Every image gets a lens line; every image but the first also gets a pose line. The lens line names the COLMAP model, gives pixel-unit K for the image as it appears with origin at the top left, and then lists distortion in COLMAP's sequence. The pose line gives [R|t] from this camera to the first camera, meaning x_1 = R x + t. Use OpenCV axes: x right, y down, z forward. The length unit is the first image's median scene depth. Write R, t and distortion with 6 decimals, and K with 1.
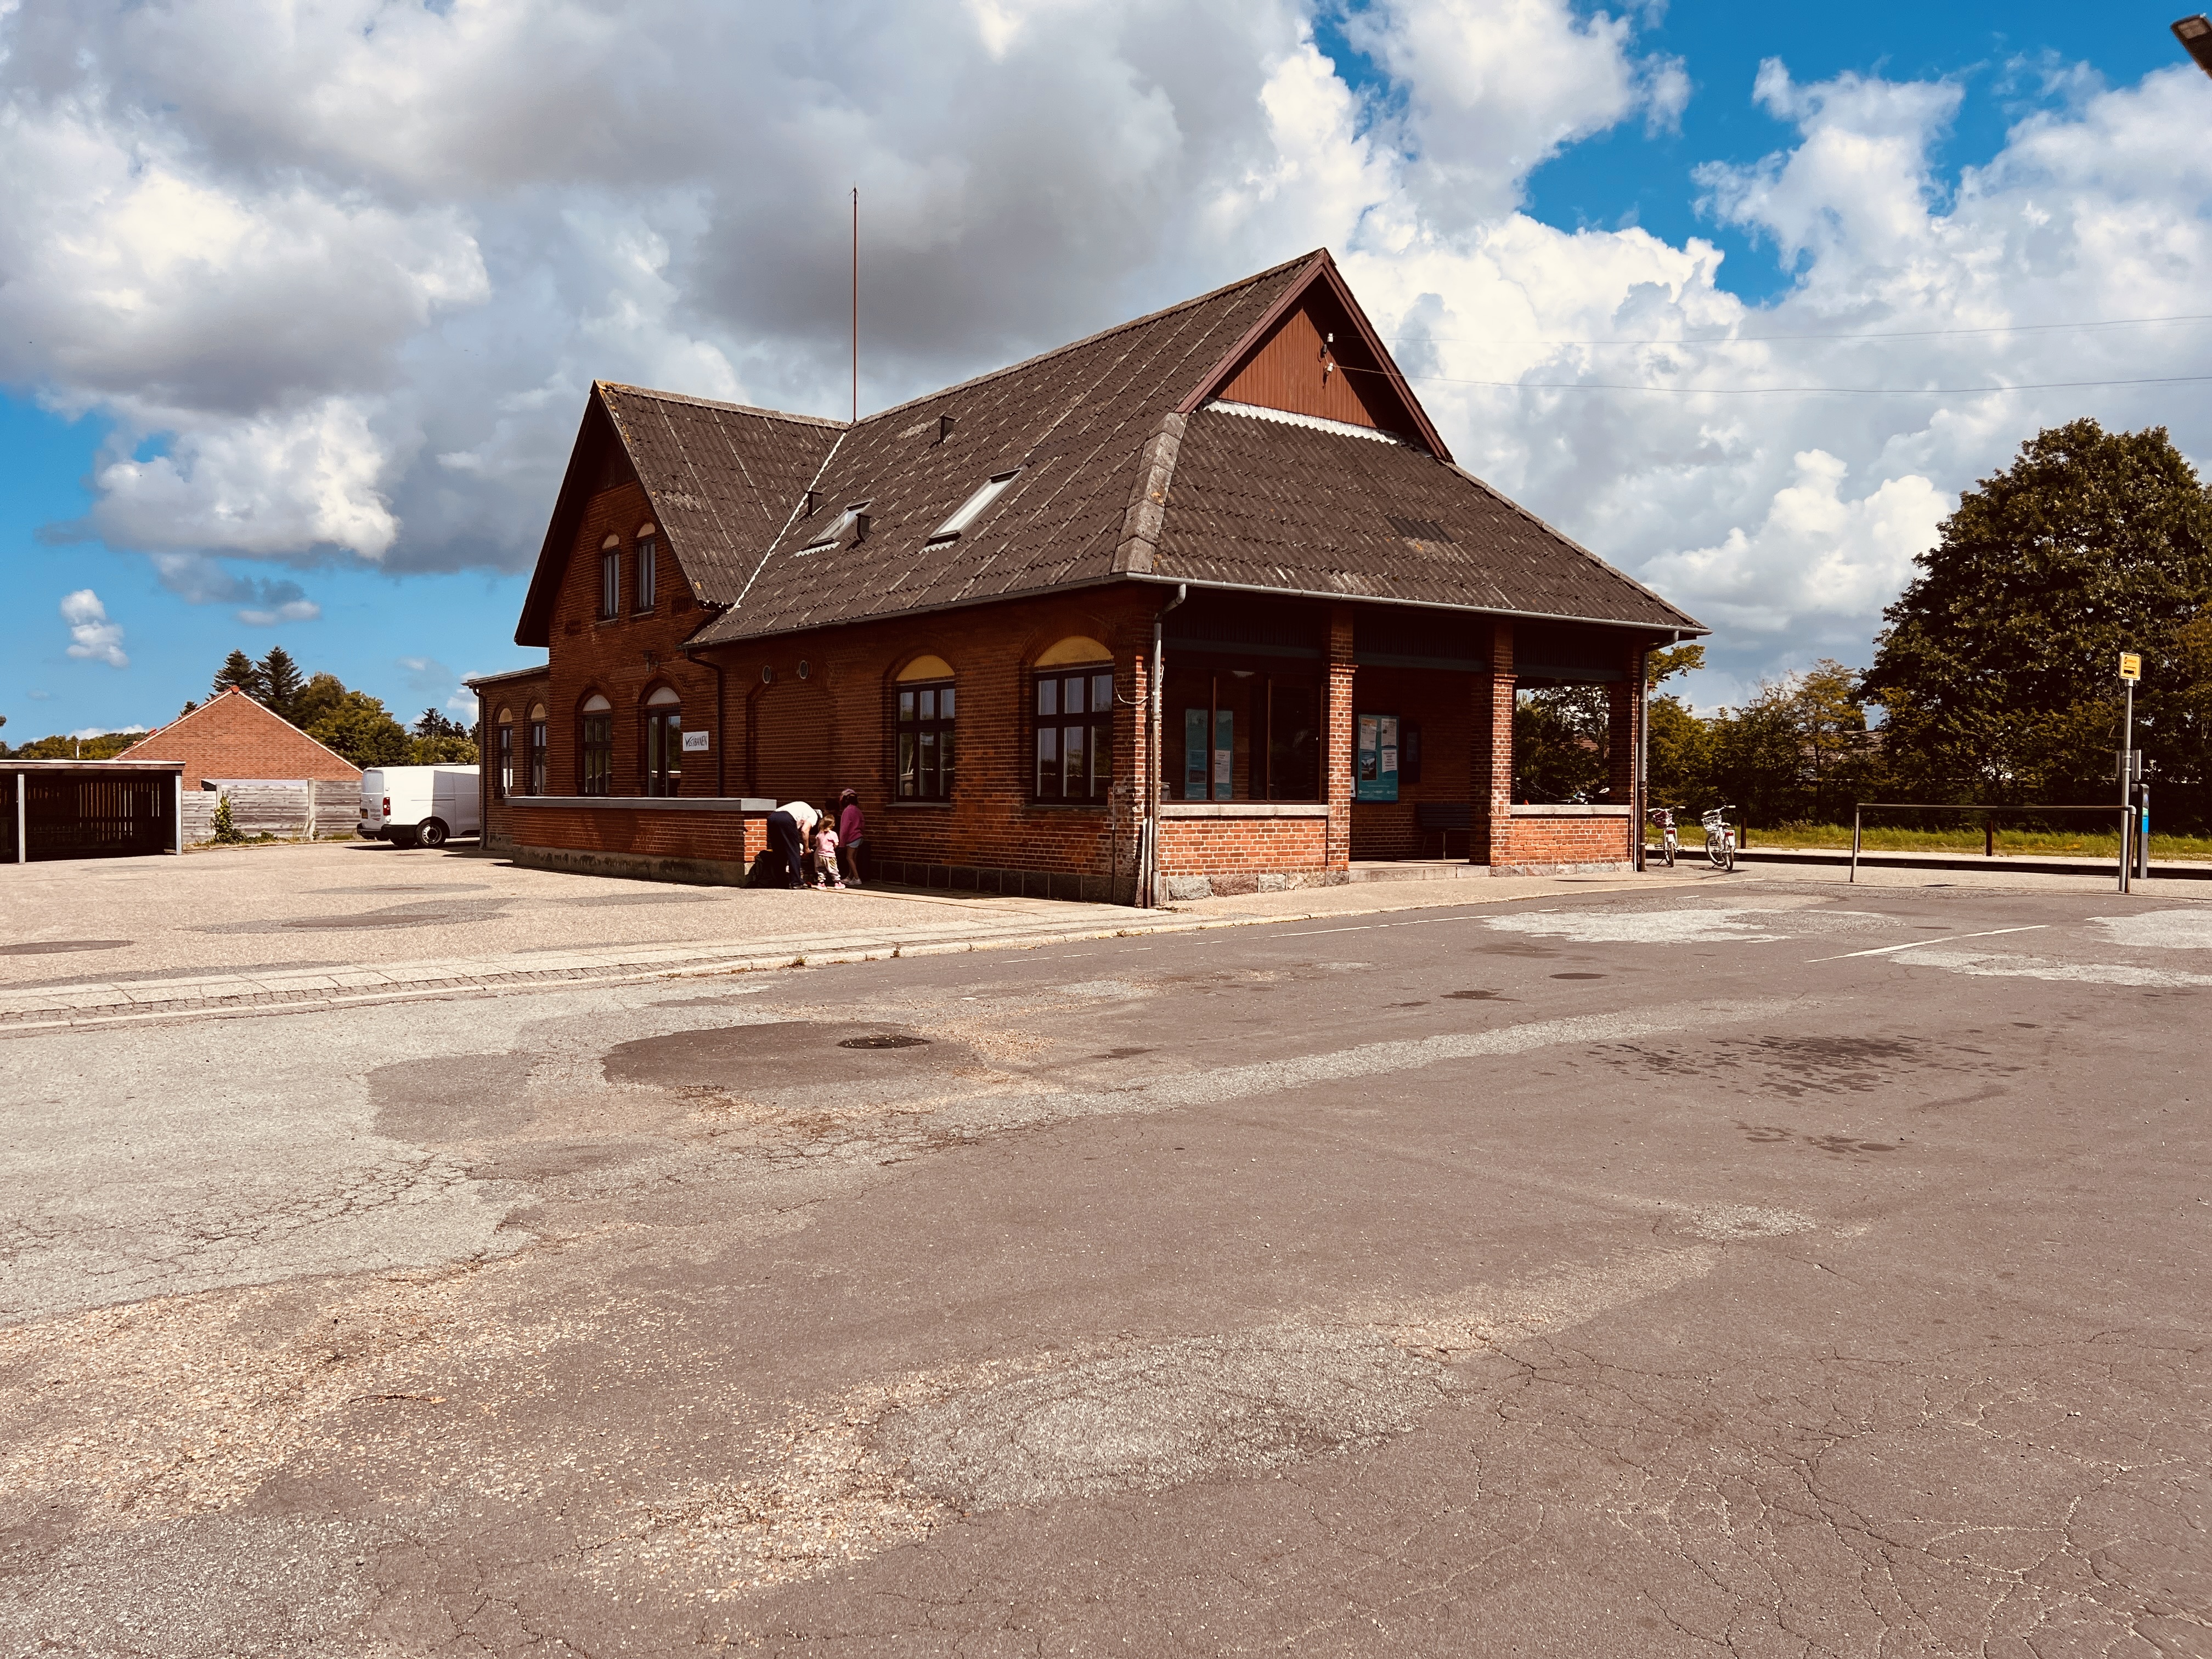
lens RADIAL K [[1647.7, 0, 1126.7], [0, 1647.7, 824.7], [0, 0, 1]] dist [0.060397, -0.069726]
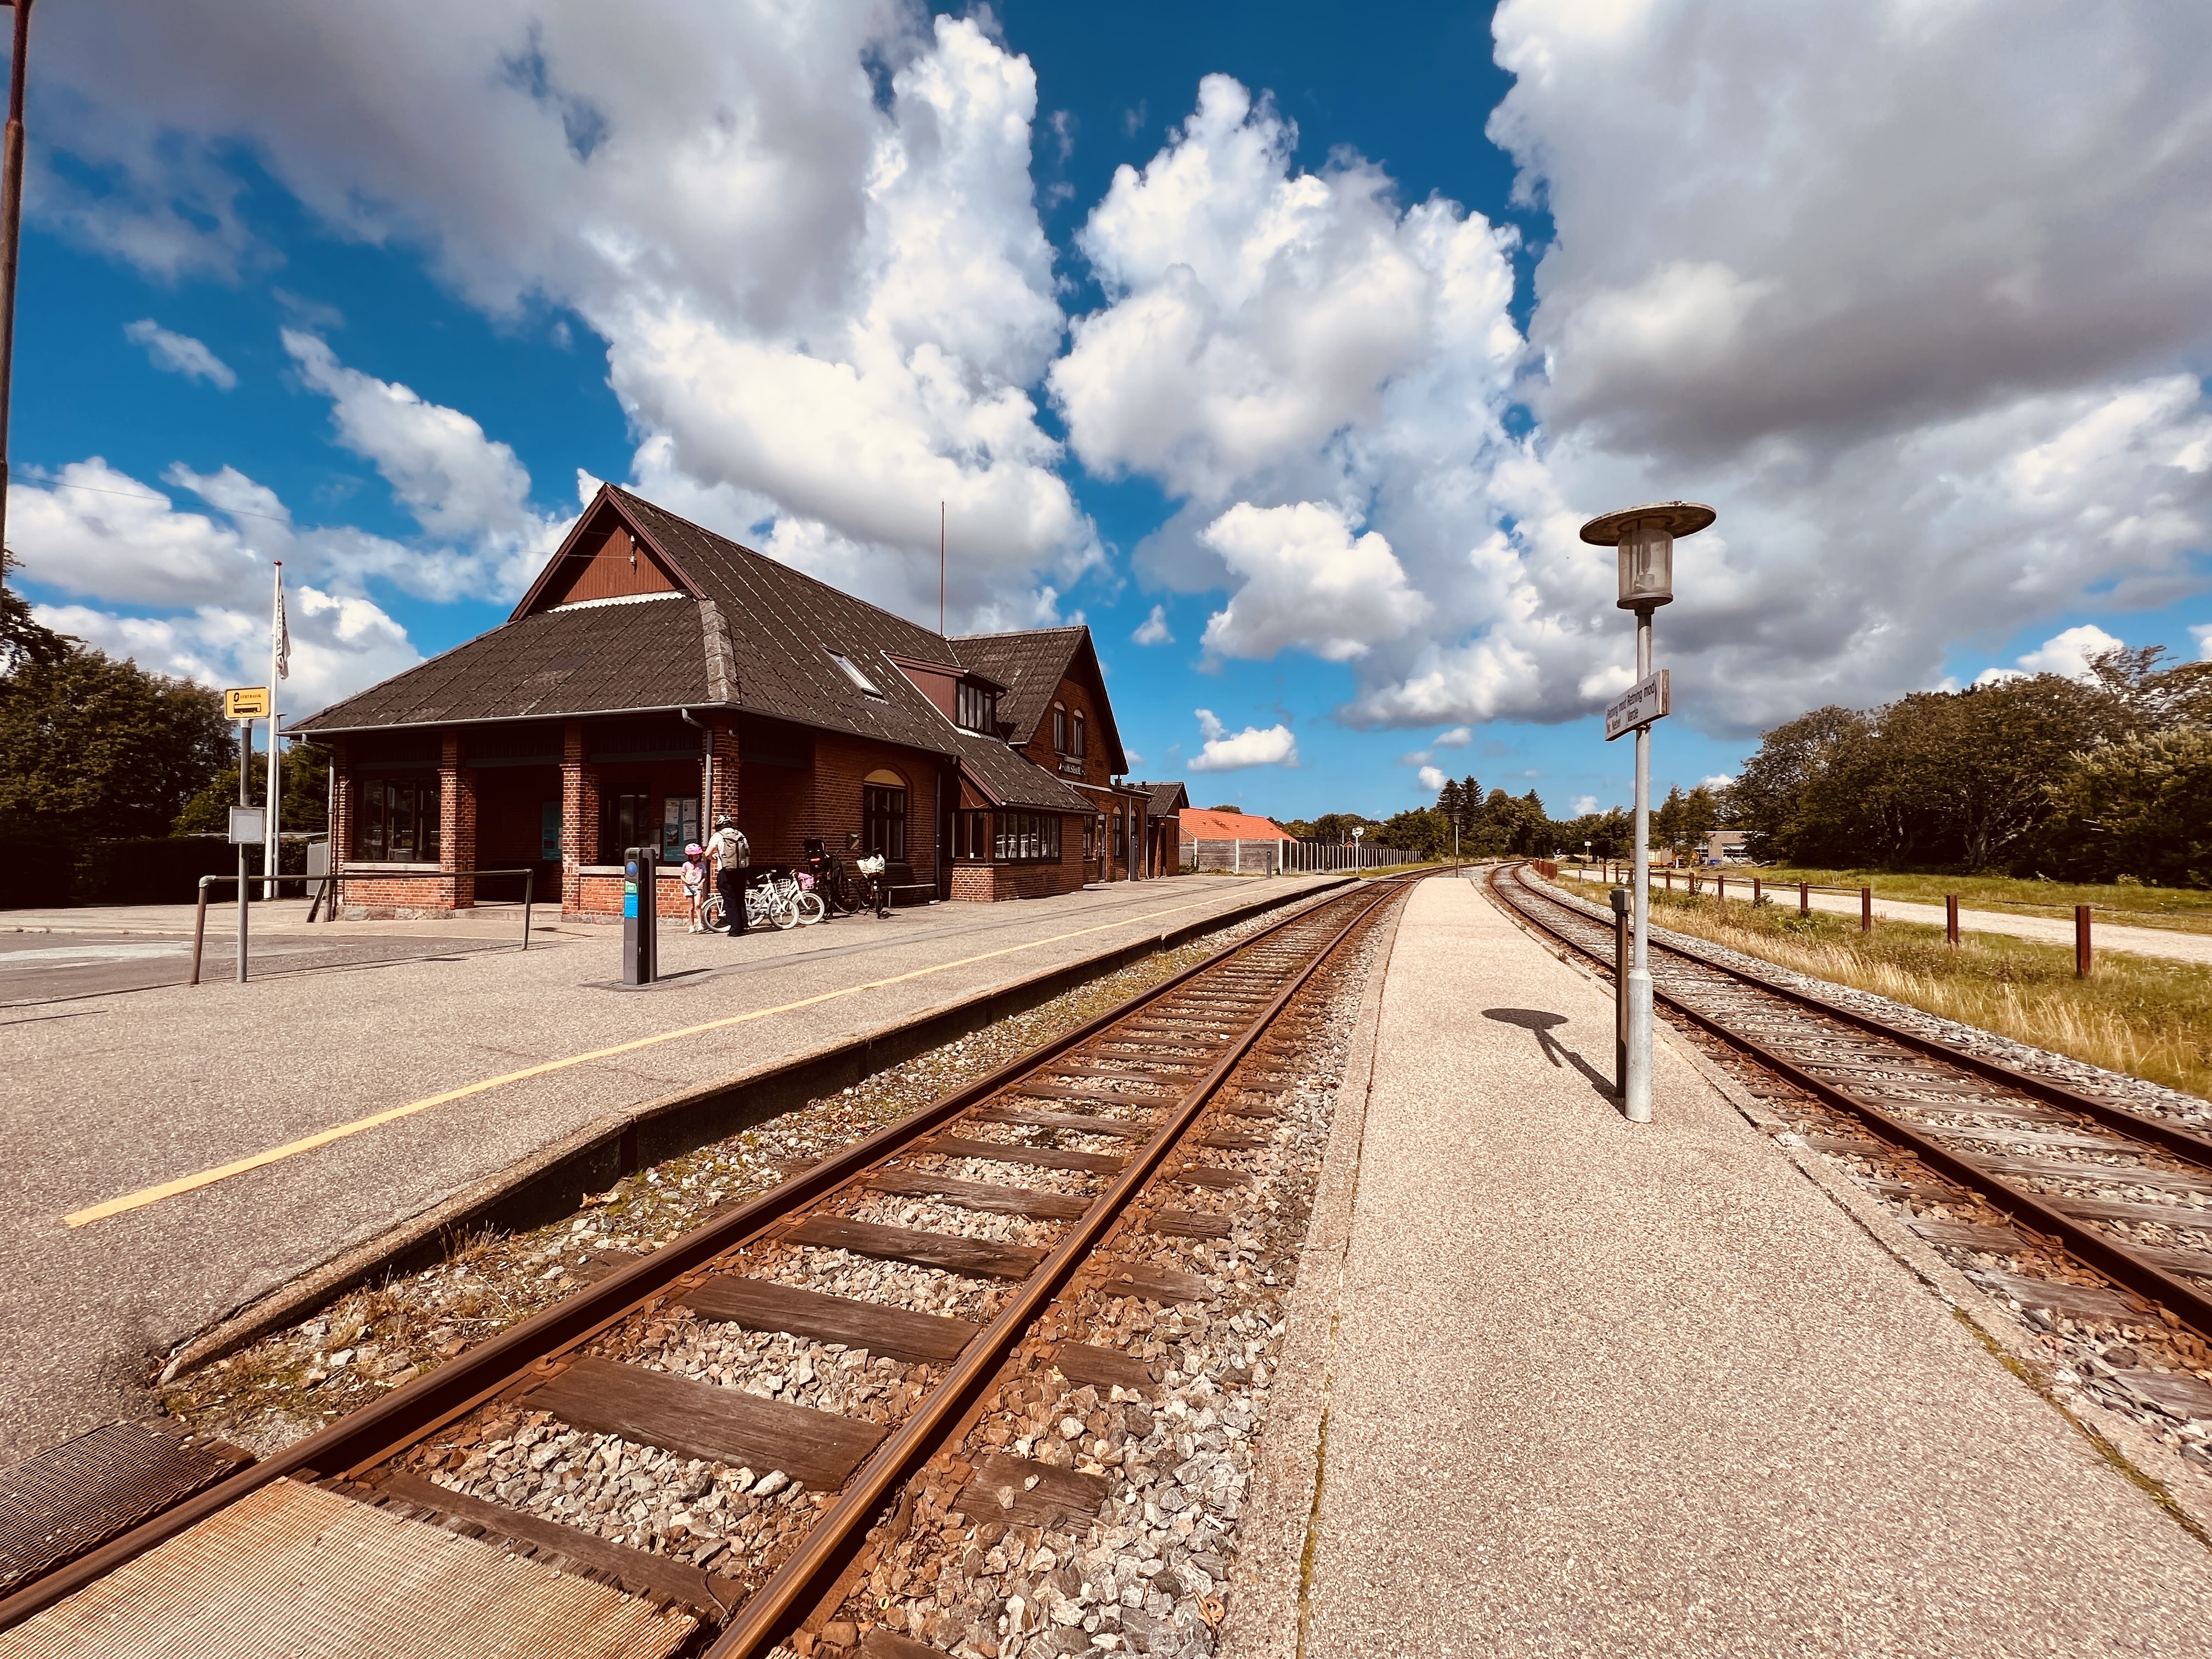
lens RADIAL K [[886.3, 0, 1104.2], [0, 886.3, 826.0], [0, 0, 1]] dist [-0.005001, 0.000390]
pose [[0.559417, -0.023718, -0.828547, 1.025081], [-0.016188, 0.999087, -0.039529, -0.022662], [0.828728, 0.035526, 0.558523, 0.962070]]
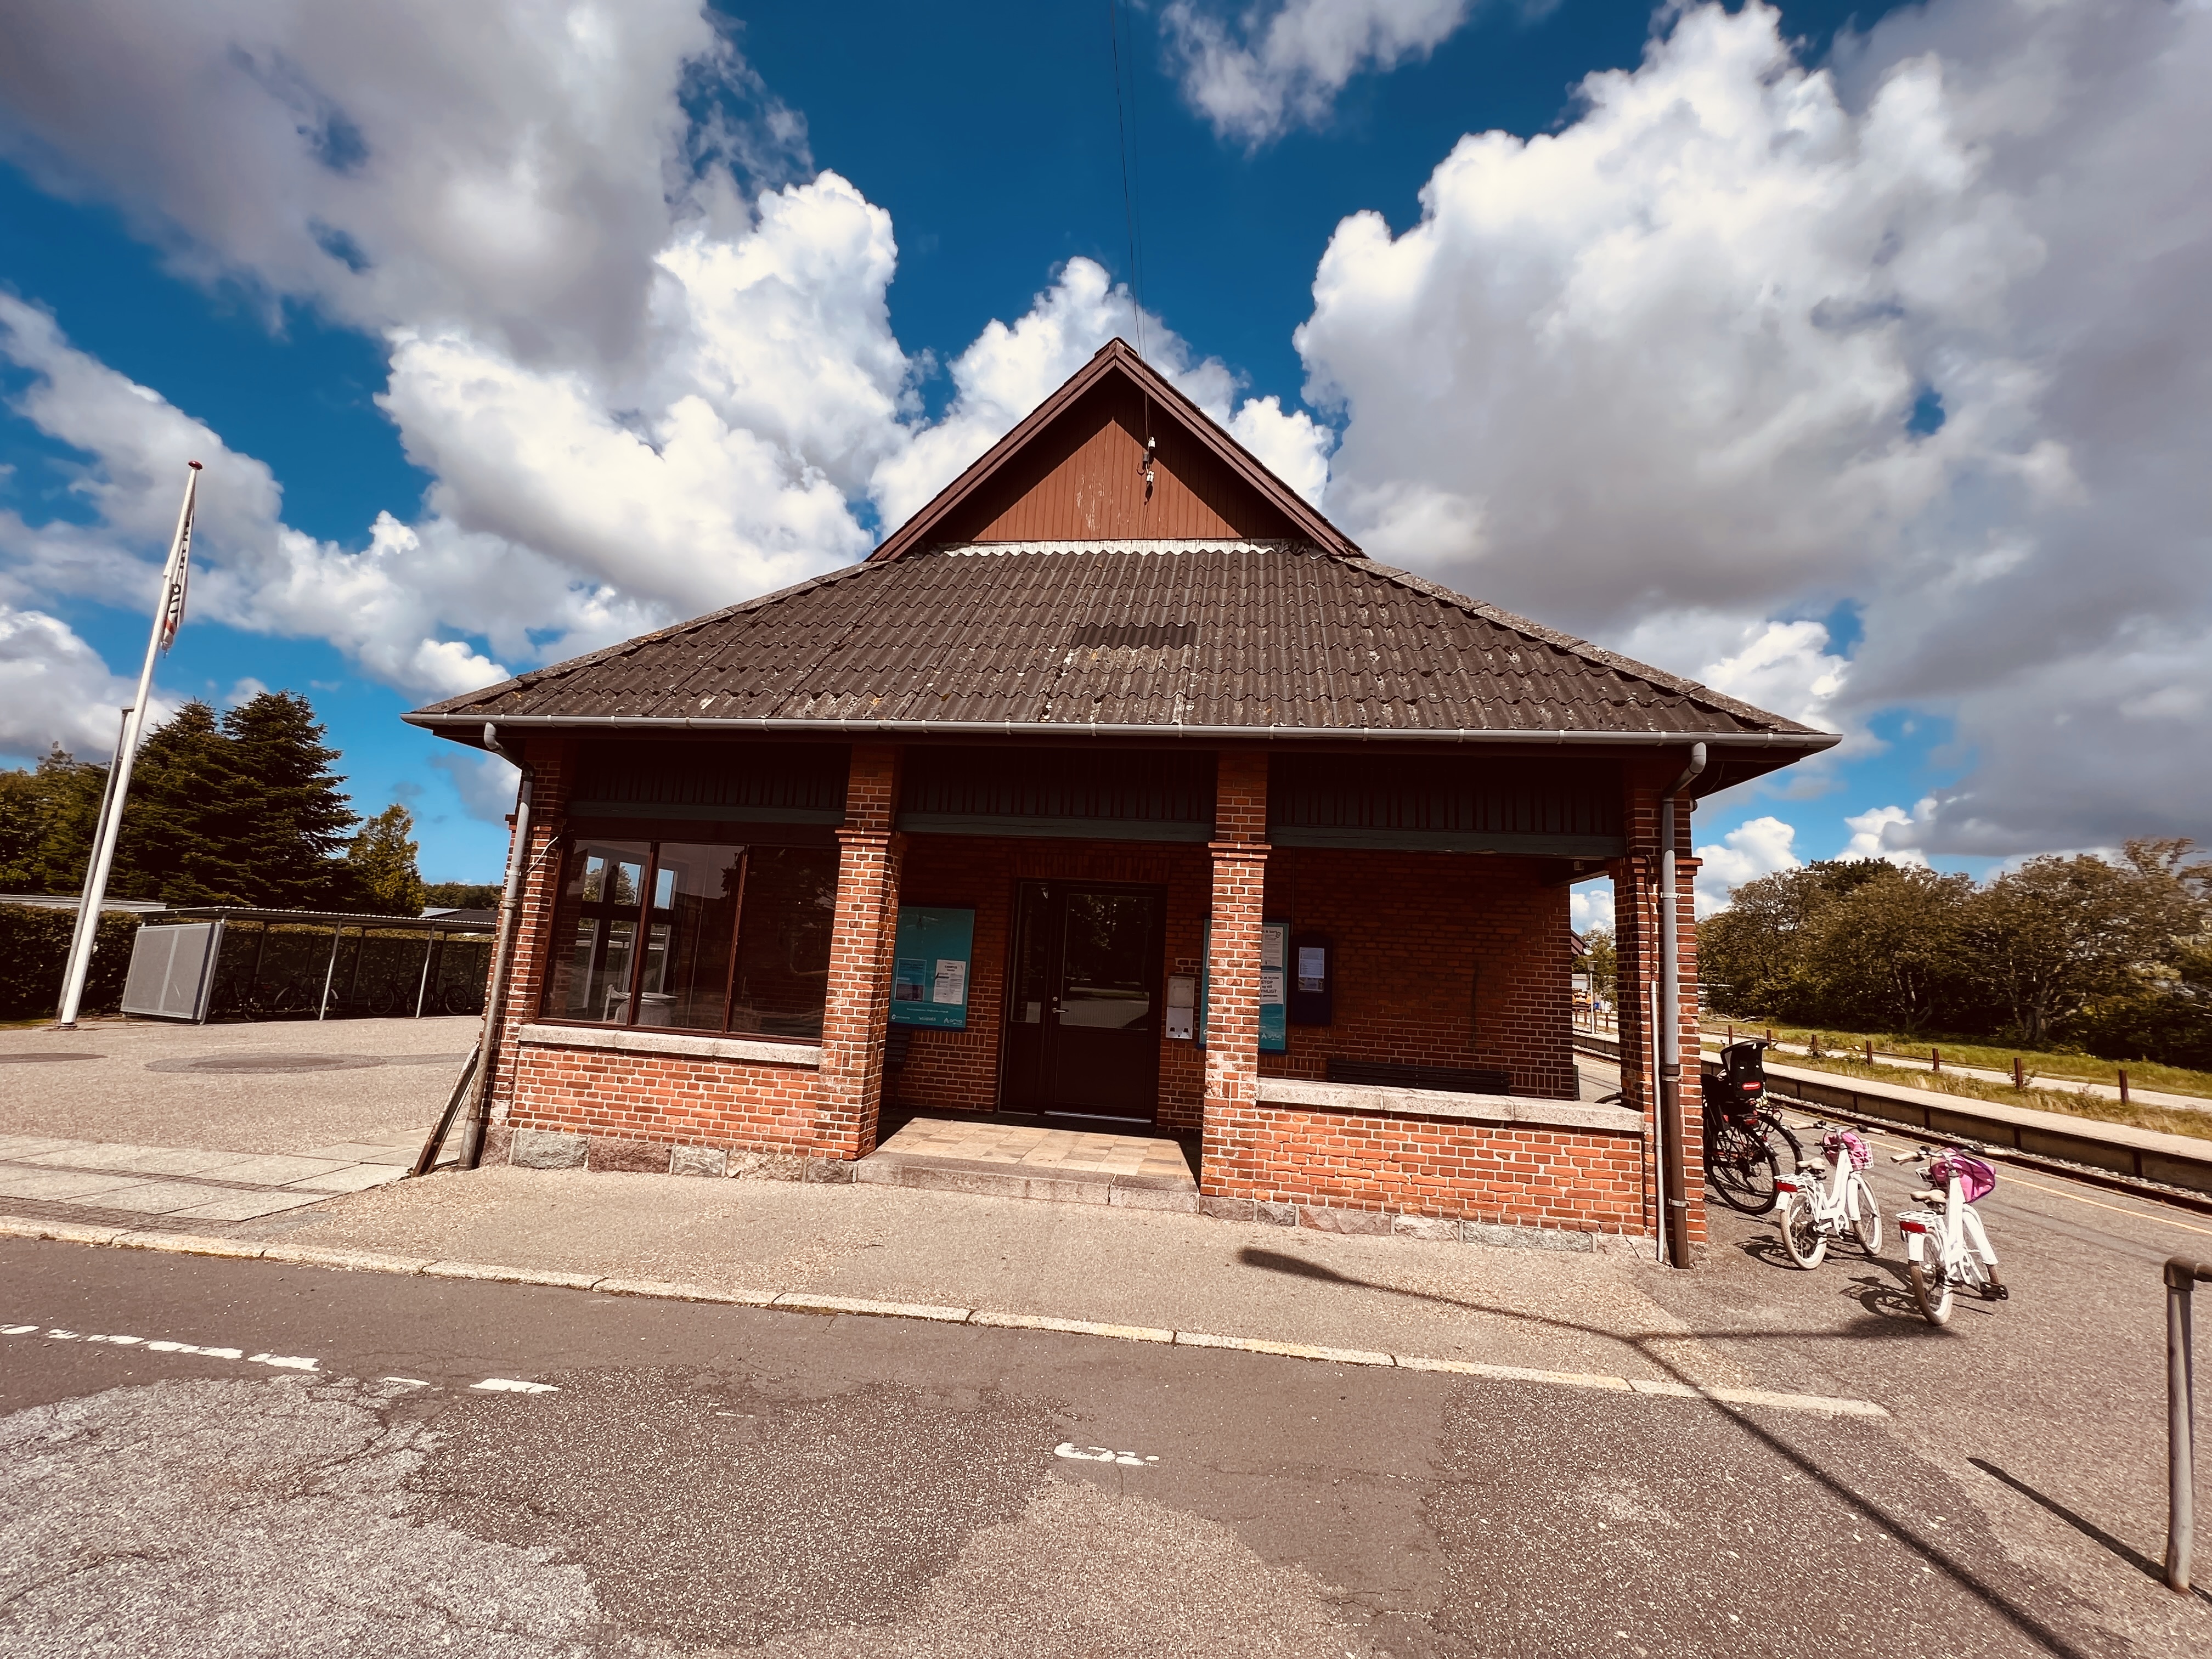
lens RADIAL K [[886.3, 0, 1112.9], [0, 886.3, 824.4], [0, 0, 1]] dist [-0.005001, 0.000390]
pose [[0.705243, -0.072139, -0.705286, 0.413252], [-0.068127, 0.983310, -0.168699, -0.043309], [0.705684, 0.167023, 0.688559, 0.759155]]
